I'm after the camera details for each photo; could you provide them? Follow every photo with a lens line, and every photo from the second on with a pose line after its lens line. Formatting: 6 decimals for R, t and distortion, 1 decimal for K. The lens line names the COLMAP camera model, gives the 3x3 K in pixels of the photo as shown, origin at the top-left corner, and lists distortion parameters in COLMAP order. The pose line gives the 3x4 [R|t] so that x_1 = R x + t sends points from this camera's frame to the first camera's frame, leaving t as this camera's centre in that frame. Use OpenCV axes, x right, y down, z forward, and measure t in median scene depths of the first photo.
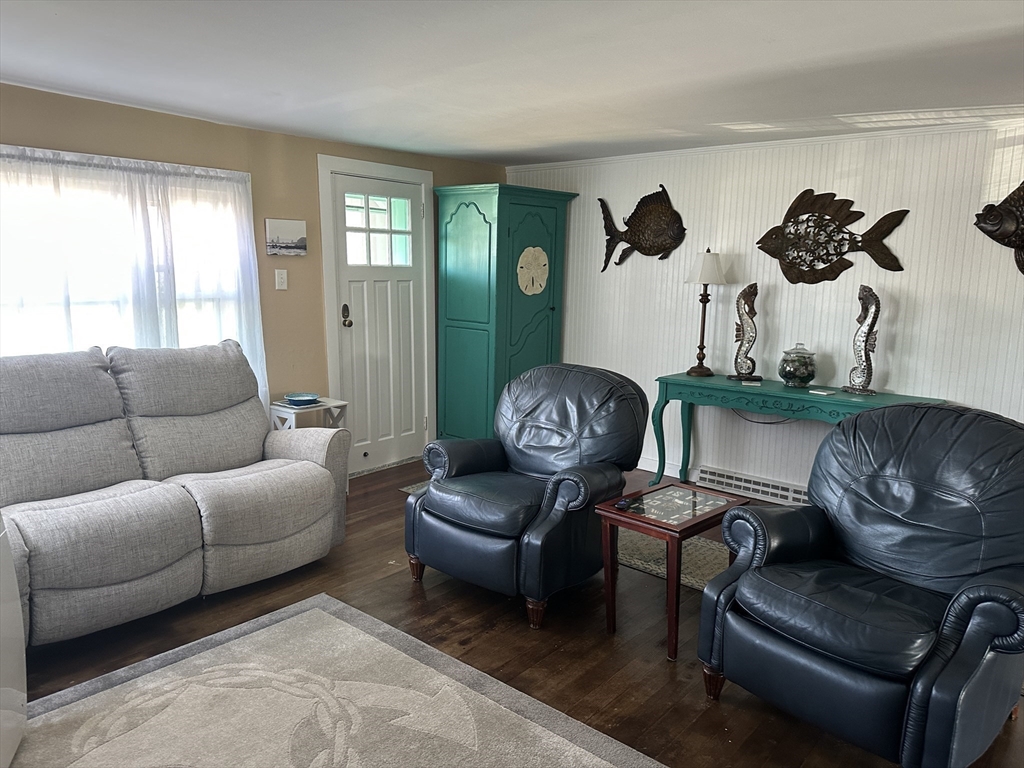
lens RADIAL K [[740.6, 0, 512.0], [0, 740.6, 384.0], [0, 0, 1]] dist [0.154328, -0.160528]
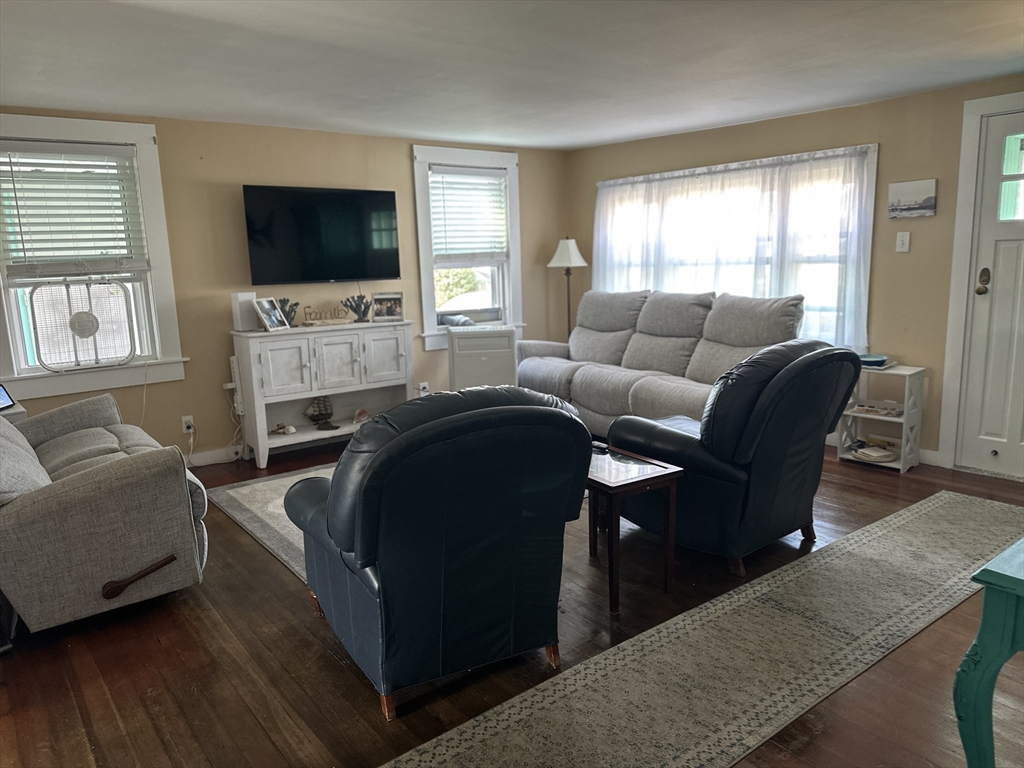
lens RADIAL K [[740.6, 0, 512.0], [0, 740.6, 384.0], [0, 0, 1]] dist [0.154328, -0.160528]
pose [[-0.193793, 0.172175, -0.965816, 1.203180], [-0.127121, 0.971772, 0.198744, -0.135381], [0.972772, 0.161290, -0.166436, 1.030143]]
